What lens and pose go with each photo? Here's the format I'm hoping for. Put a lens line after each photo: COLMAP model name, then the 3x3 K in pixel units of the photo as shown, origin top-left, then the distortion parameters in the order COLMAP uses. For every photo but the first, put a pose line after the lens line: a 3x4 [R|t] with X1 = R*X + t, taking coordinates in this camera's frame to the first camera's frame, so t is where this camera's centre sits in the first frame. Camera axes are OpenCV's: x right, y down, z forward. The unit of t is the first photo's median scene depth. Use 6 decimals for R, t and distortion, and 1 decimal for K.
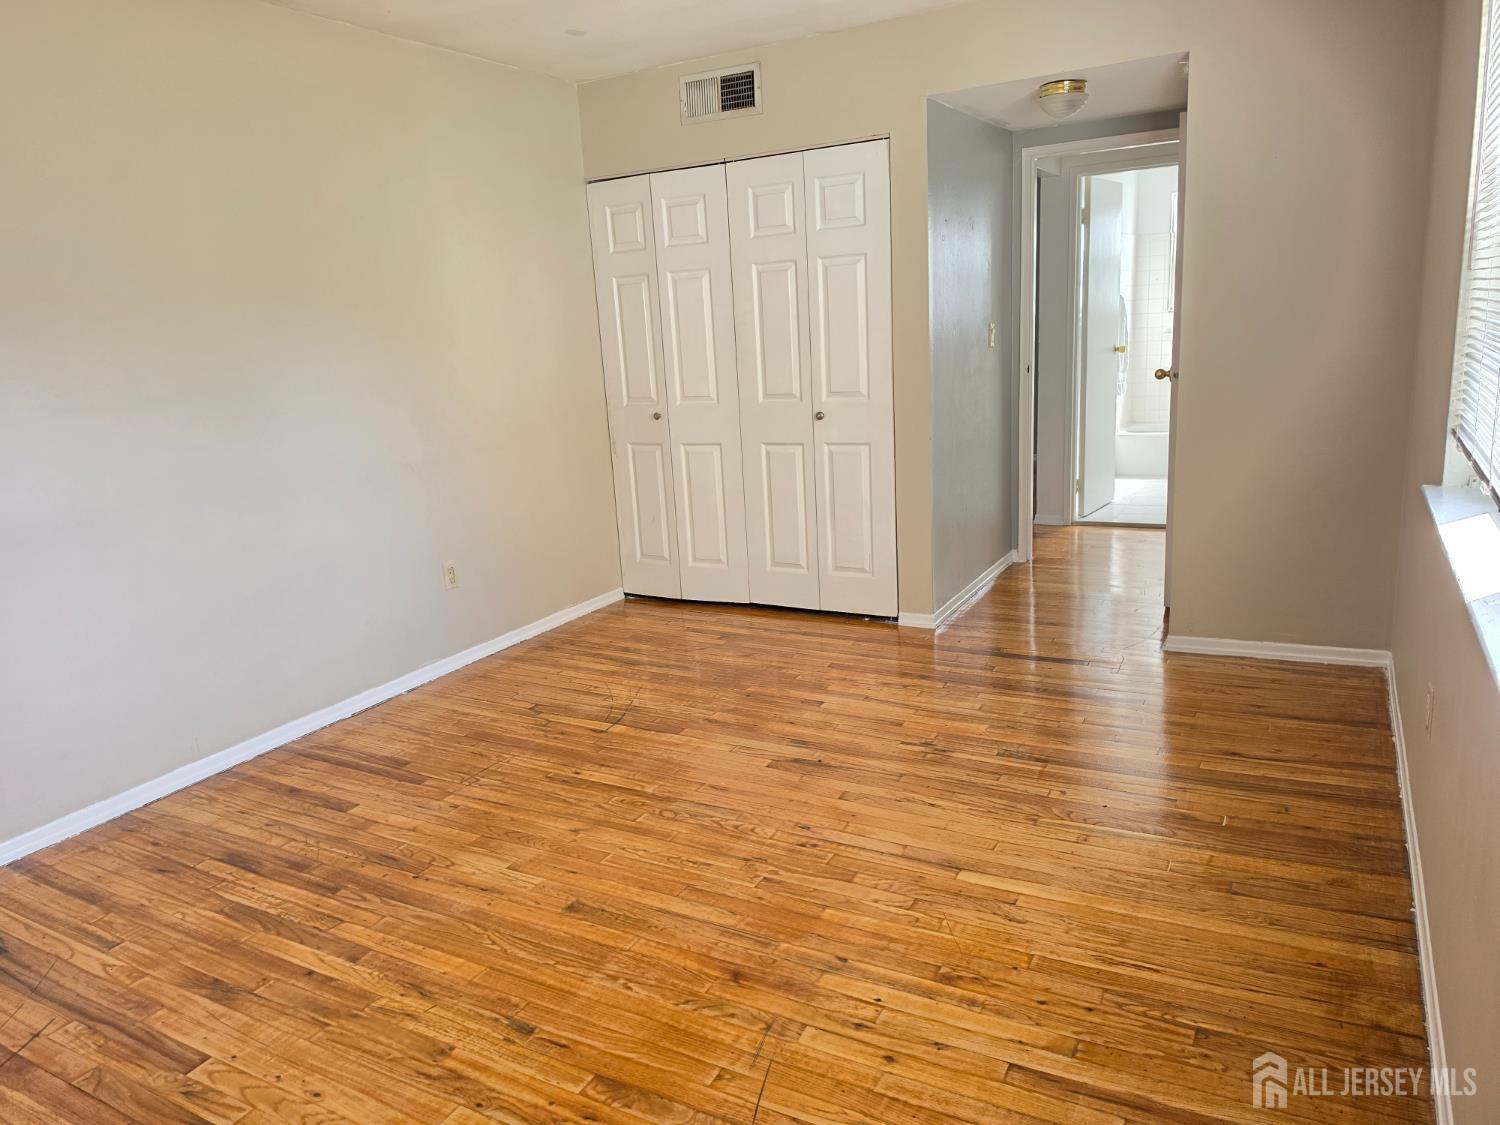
lens RADIAL K [[1028.3, 0, 742.0], [0, 1028.3, 568.7], [0, 0, 1]] dist [0.151312, -0.193304]
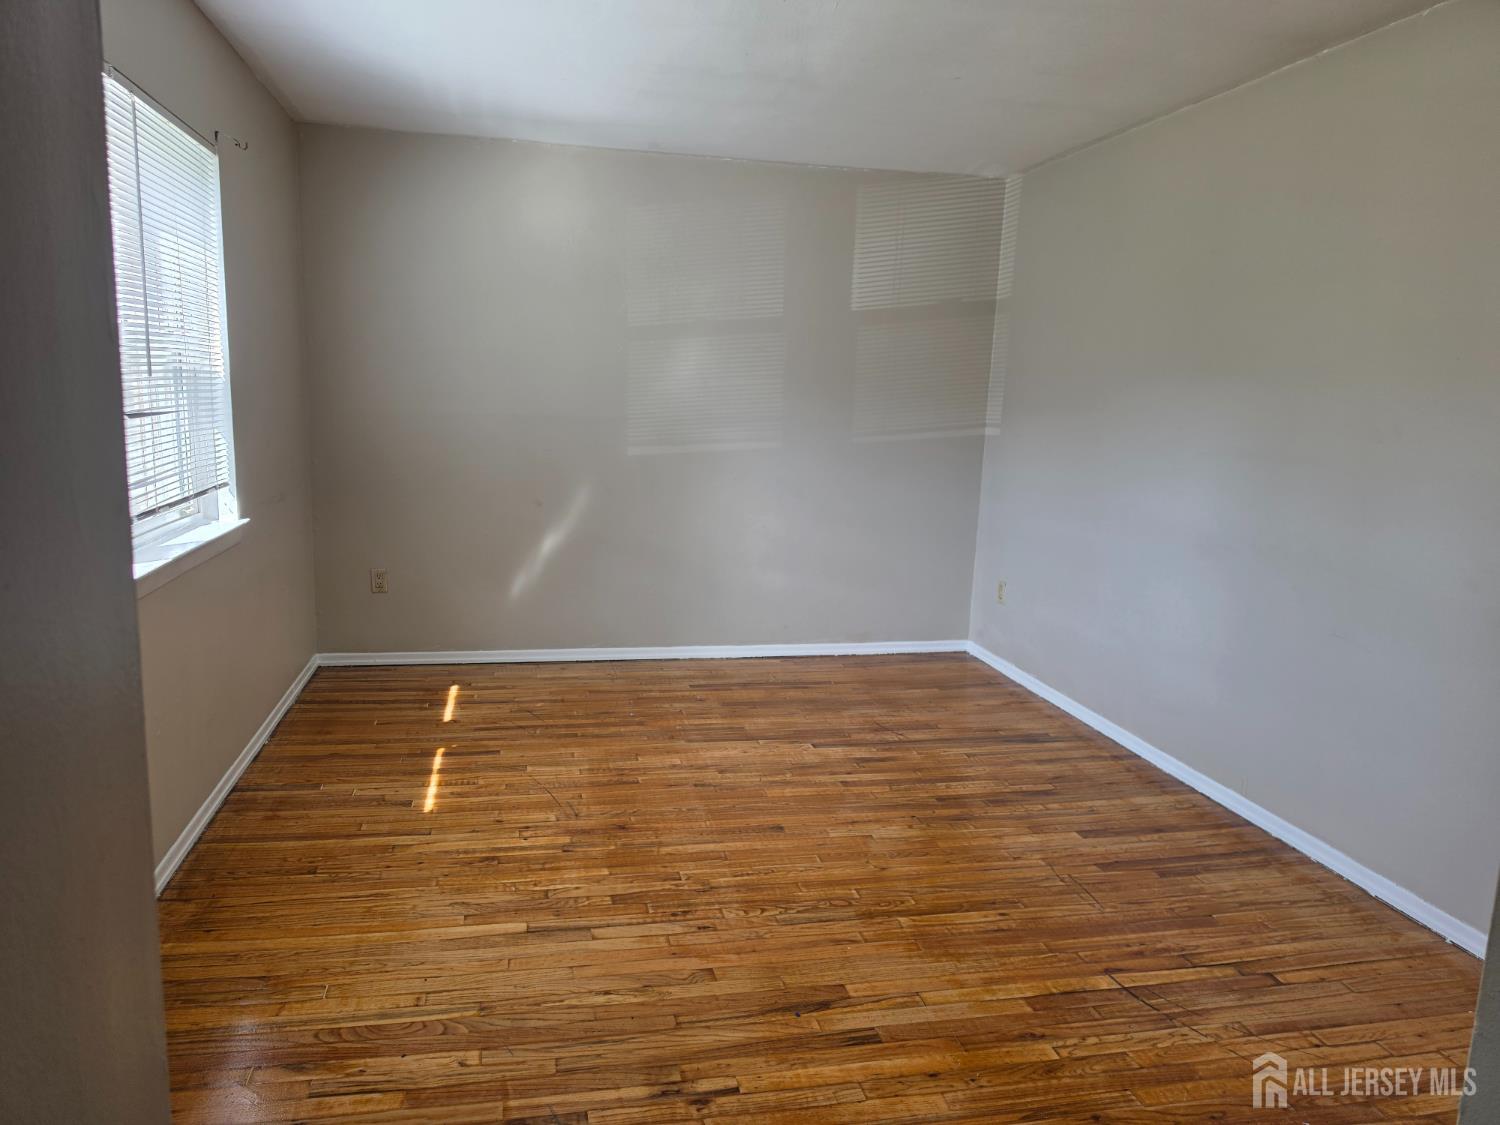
lens RADIAL K [[1028.3, 0, 742.0], [0, 1028.3, 568.7], [0, 0, 1]] dist [0.151312, -0.193304]
pose [[-0.751558, 0.145603, -0.643398, 0.639106], [-0.138956, 0.918510, 0.370177, -0.439146], [0.644866, 0.367613, -0.670081, 1.632172]]
